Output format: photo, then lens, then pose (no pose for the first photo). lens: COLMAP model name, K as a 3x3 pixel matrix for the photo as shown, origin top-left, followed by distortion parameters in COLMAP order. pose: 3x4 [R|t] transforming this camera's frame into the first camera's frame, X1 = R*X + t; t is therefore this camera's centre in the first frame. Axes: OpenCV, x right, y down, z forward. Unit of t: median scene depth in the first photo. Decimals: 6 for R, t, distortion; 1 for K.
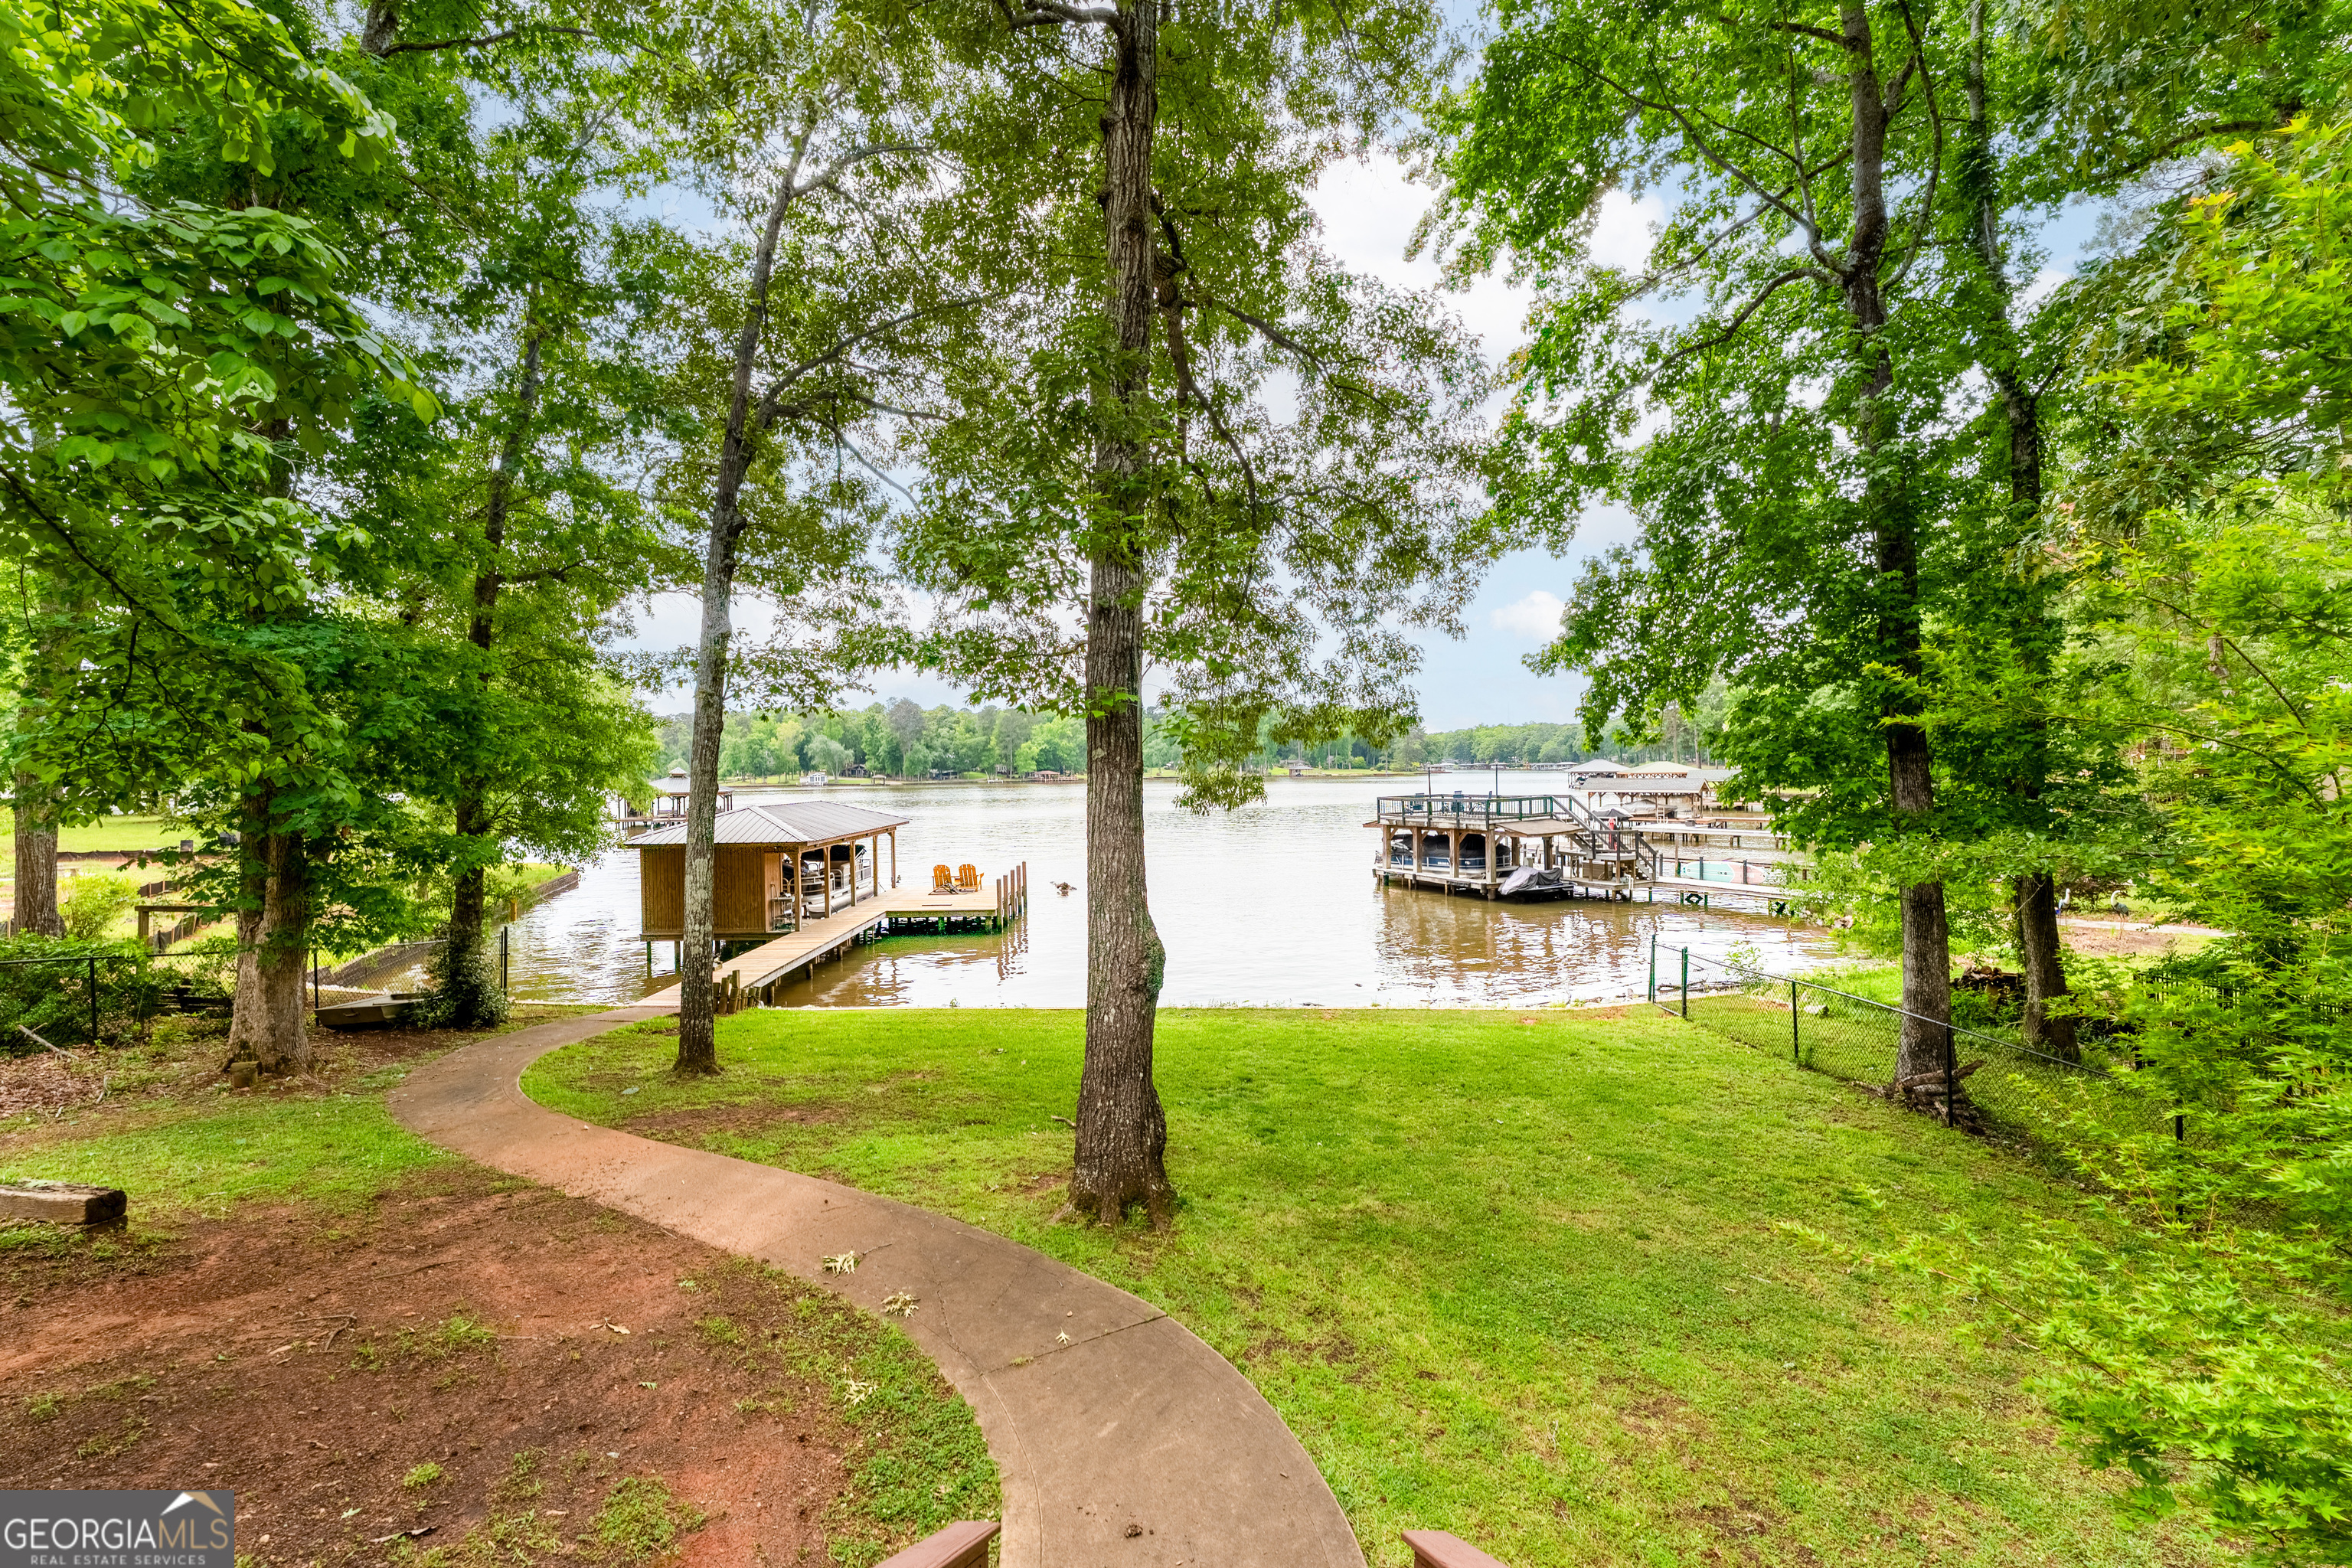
lens RADIAL K [[954.0, 0, 1157.9], [0, 954.0, 776.9], [0, 0, 1]] dist [0.000632, -0.001027]
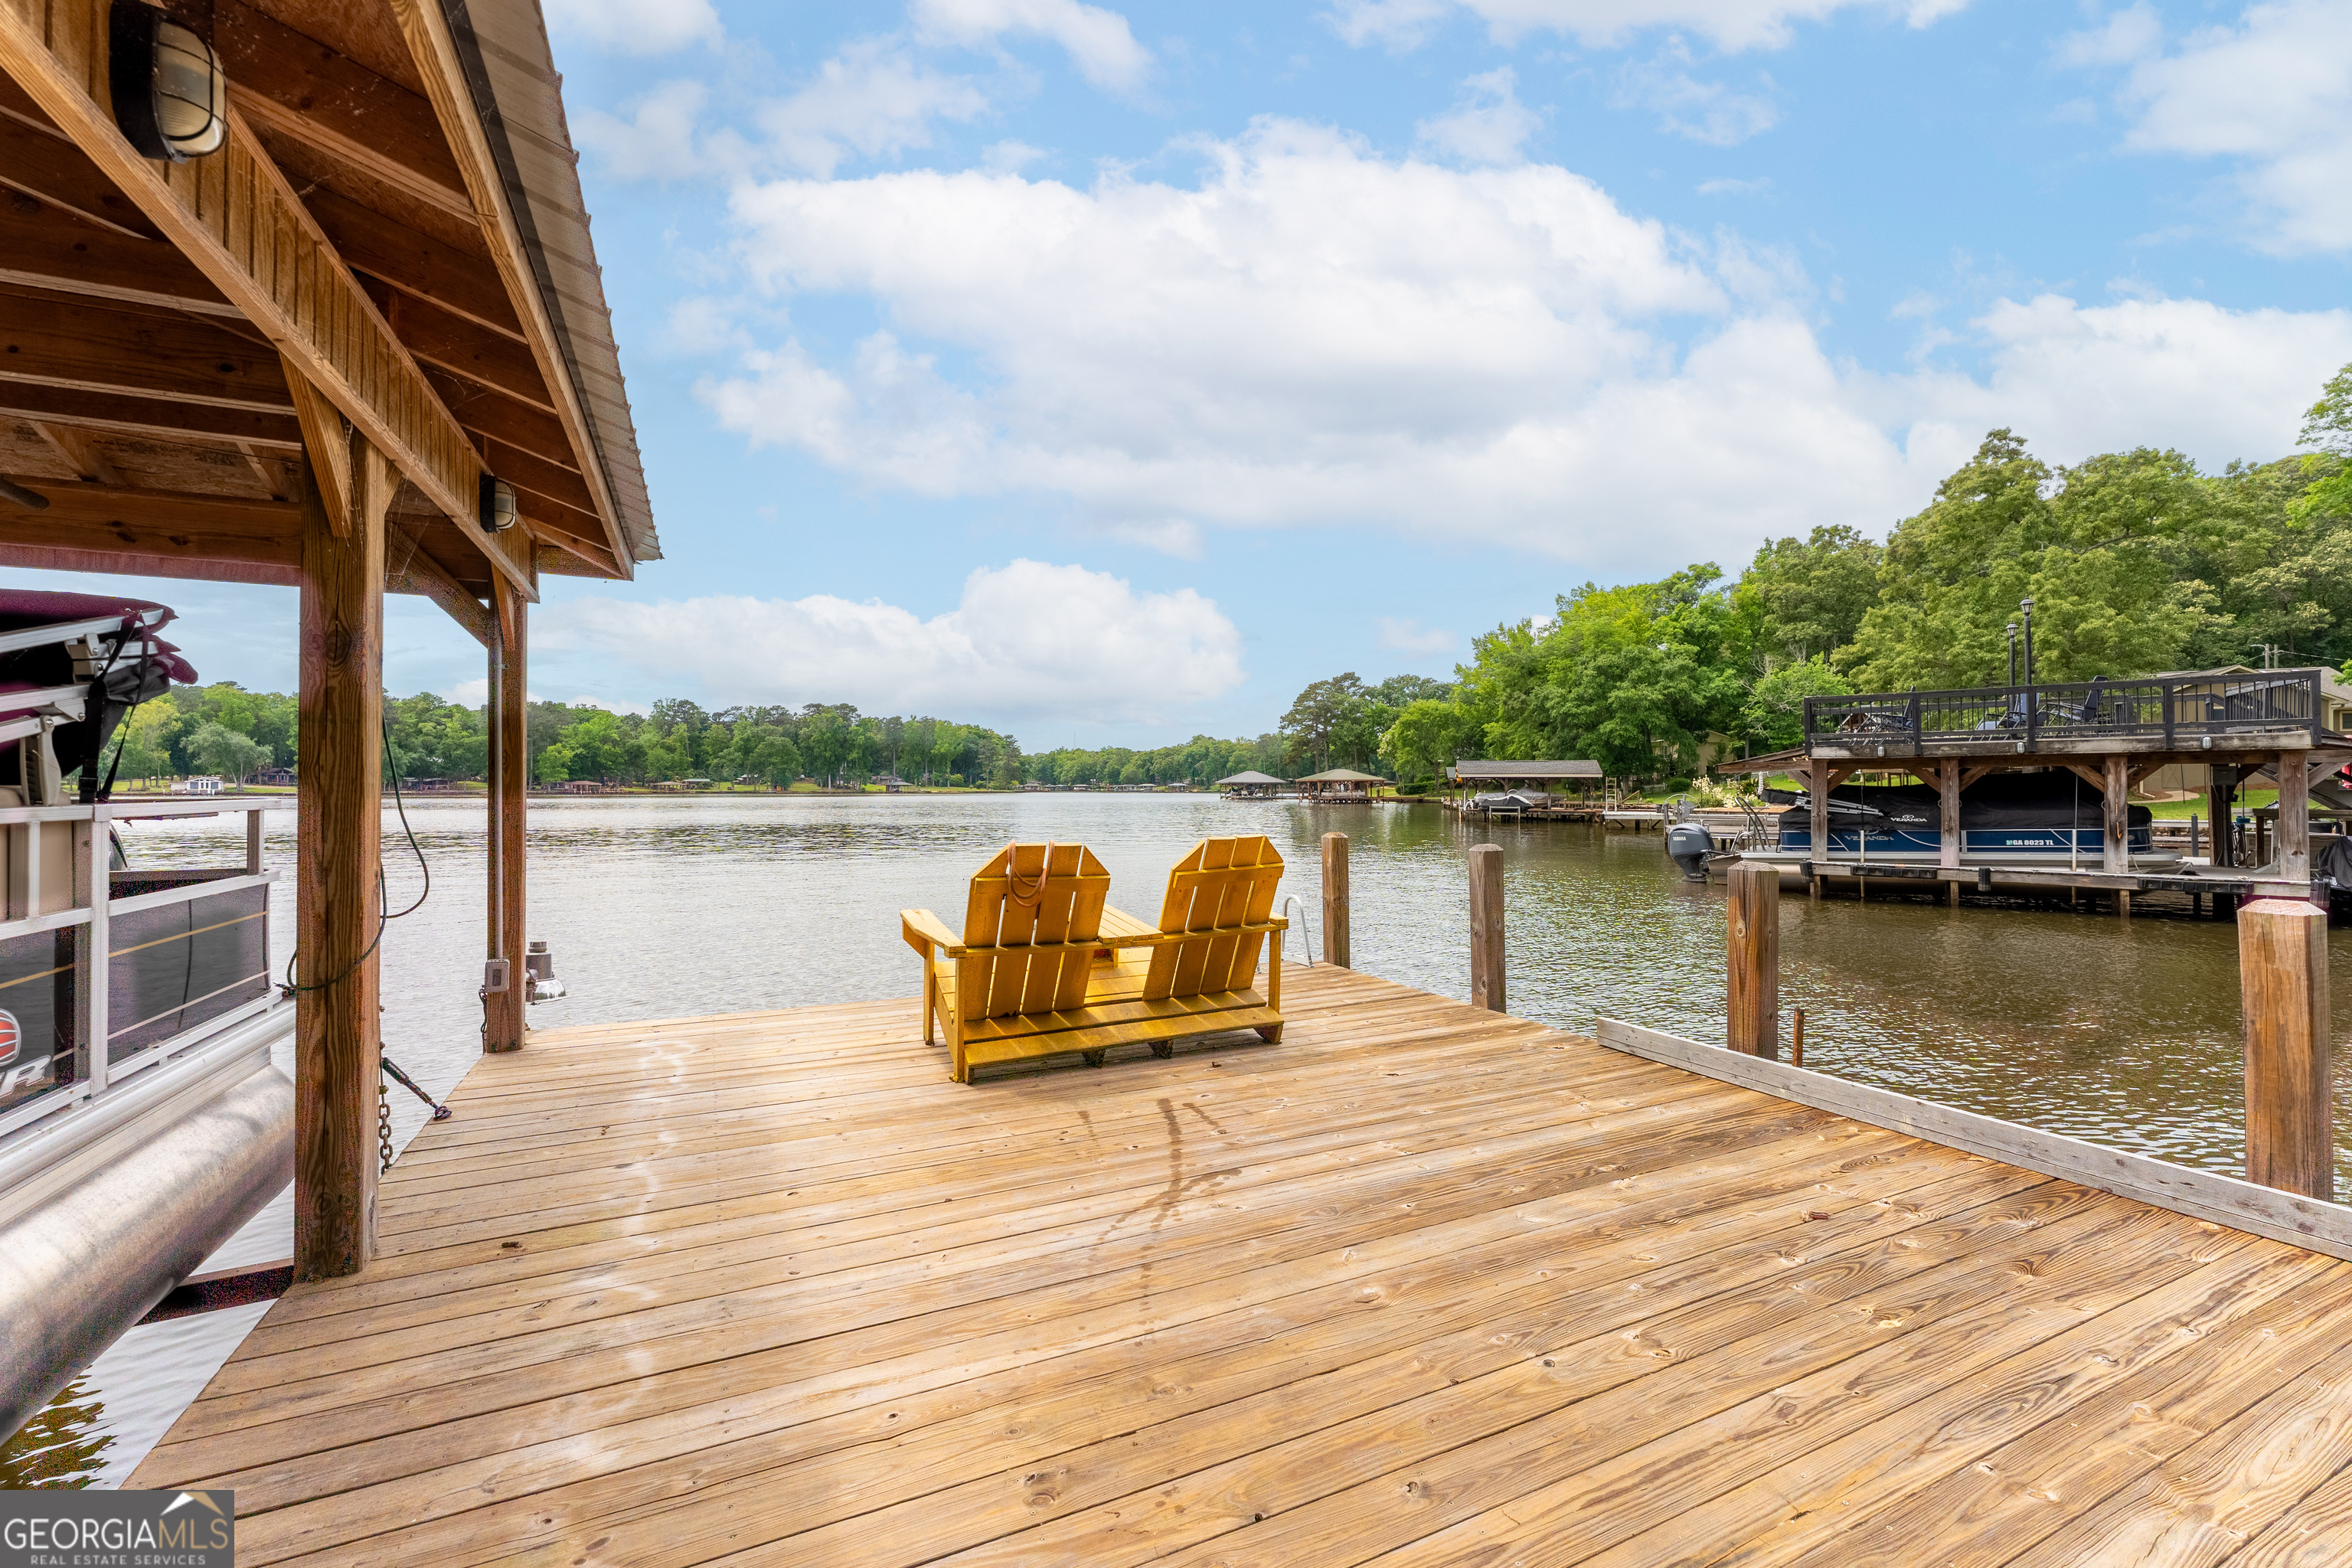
lens RADIAL K [[954.0, 0, 1166.2], [0, 954.0, 779.7], [0, 0, 1]] dist [0.000632, -0.001027]
pose [[0.903093, 0.016490, 0.429129, -0.170337], [-0.005354, 0.999617, -0.027145, 0.127828], [-0.429413, 0.022217, 0.902835, 0.572781]]
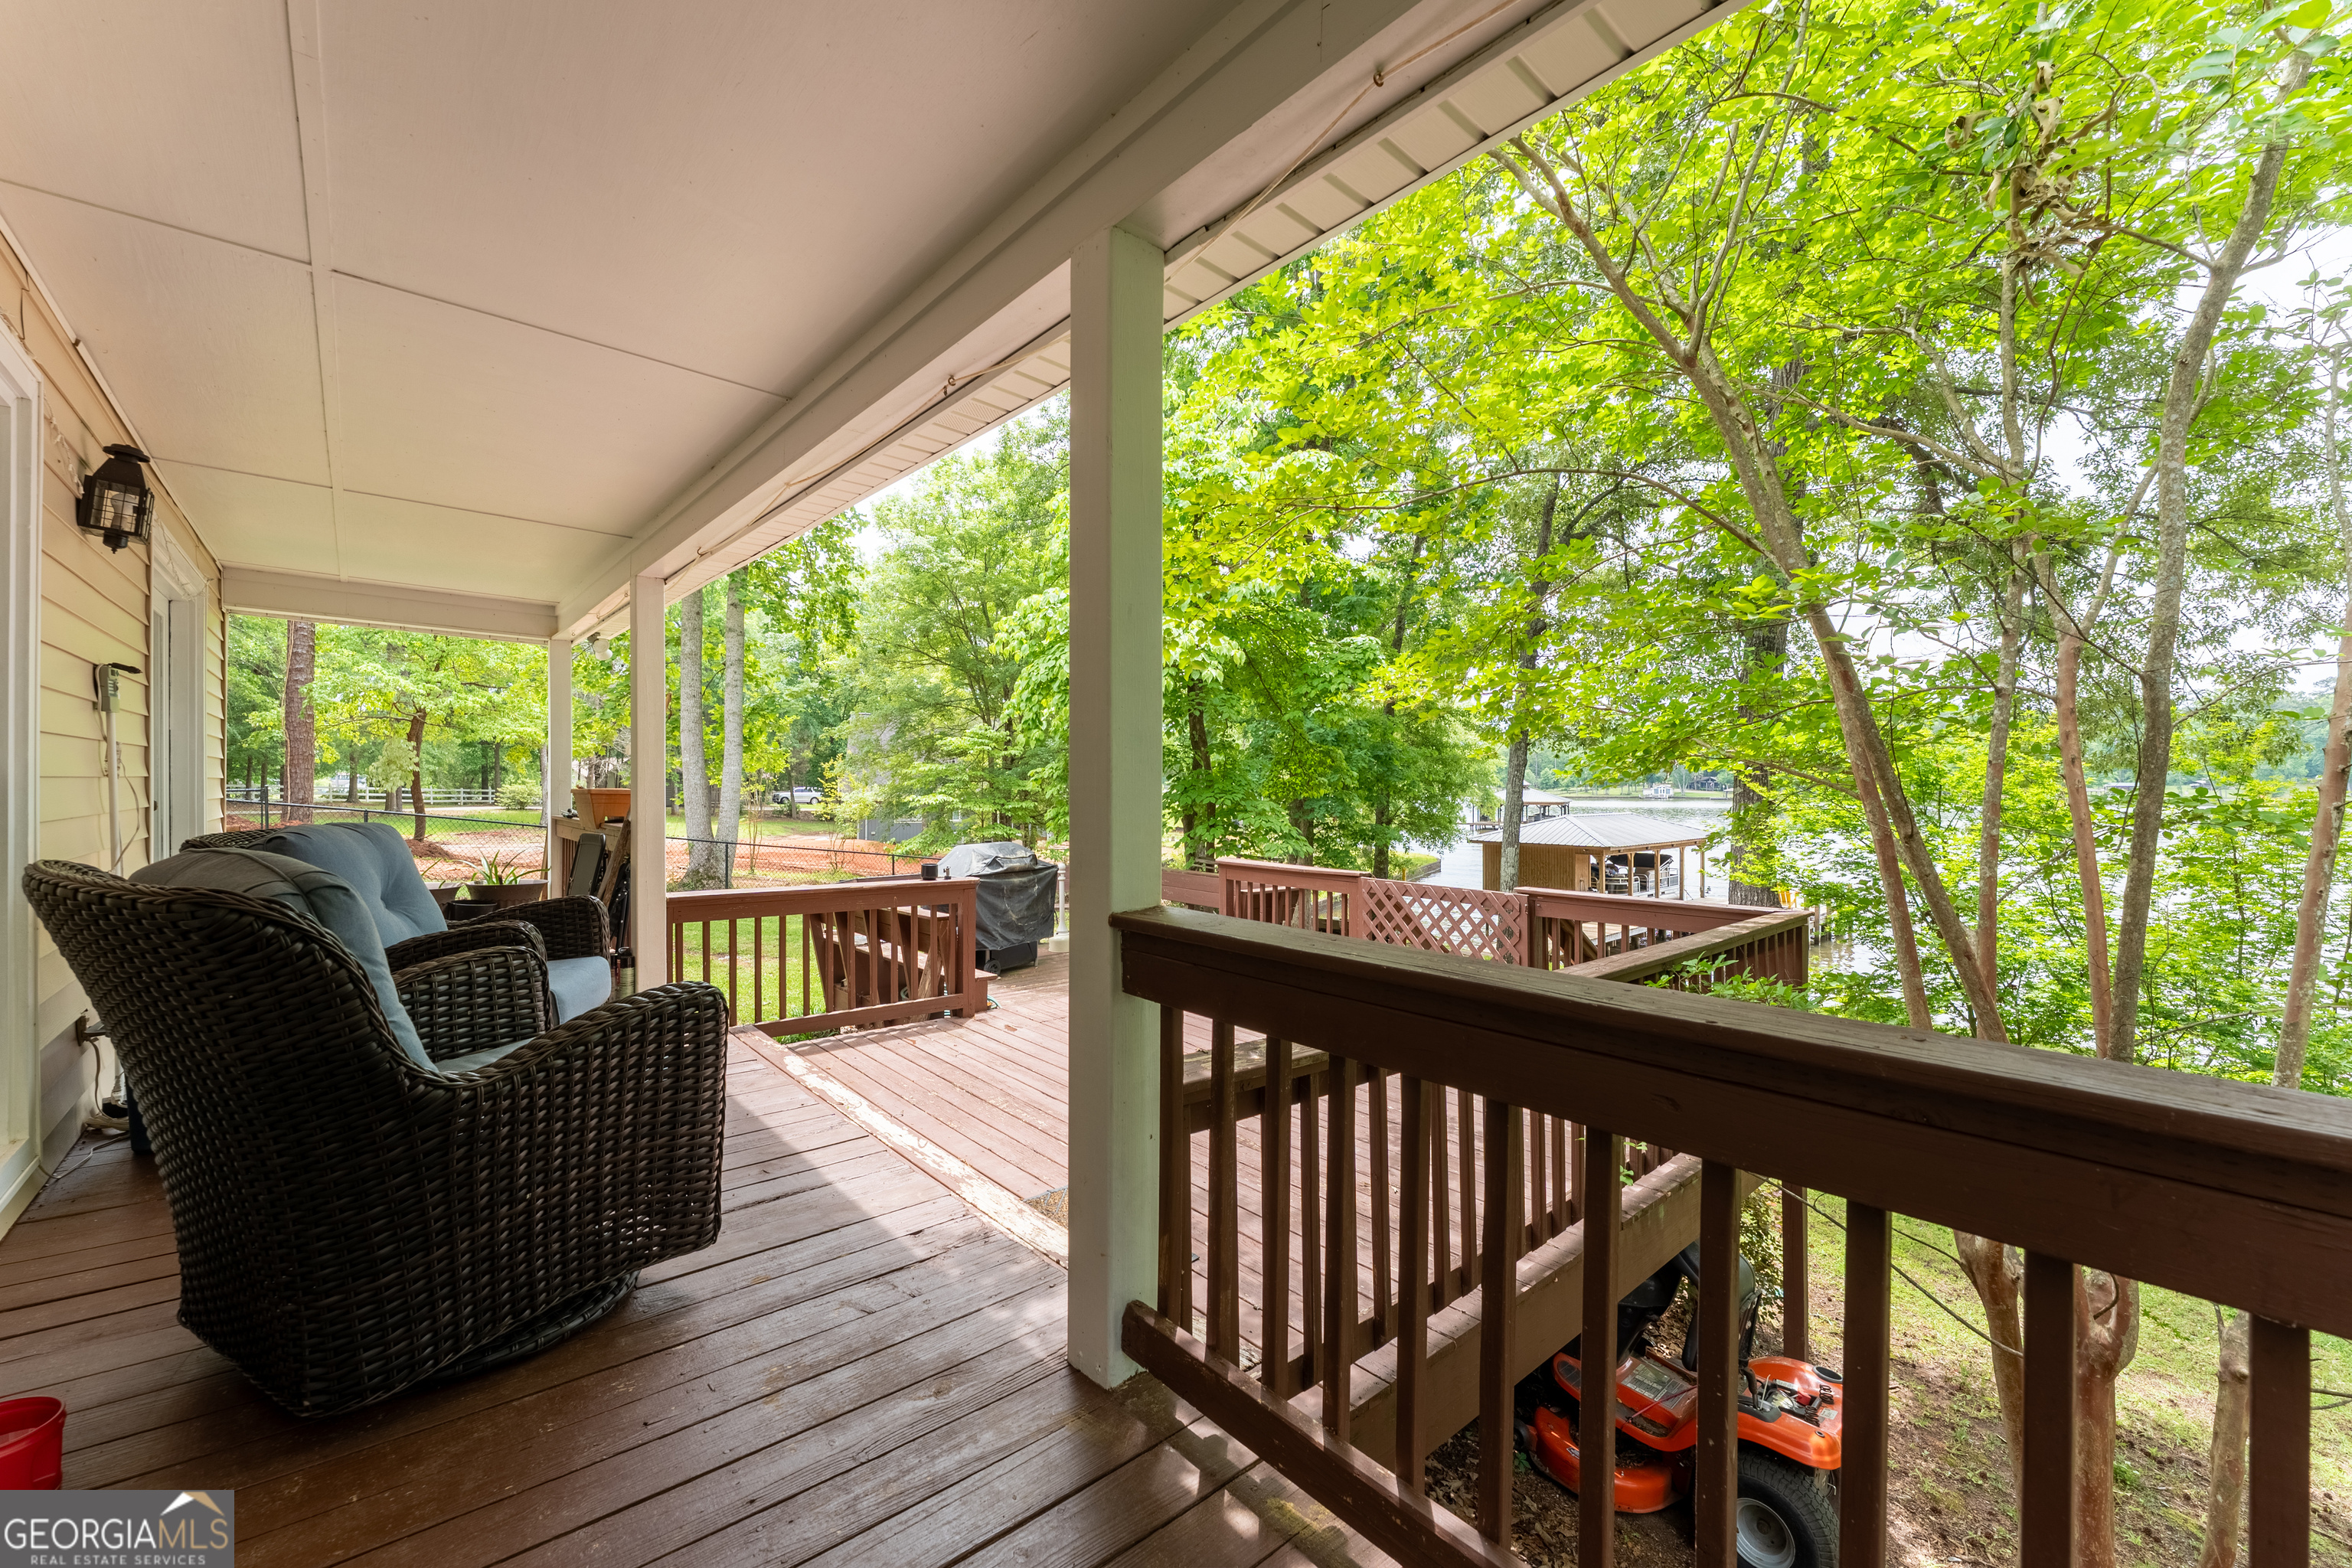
lens RADIAL K [[954.0, 0, 1160.2], [0, 954.0, 790.6], [0, 0, 1]] dist [0.000632, -0.001027]
pose [[0.671144, 0.021659, -0.741011, 0.212158], [-0.018512, 0.999751, 0.012455, -0.012104], [0.741096, 0.005359, 0.671378, -0.345804]]
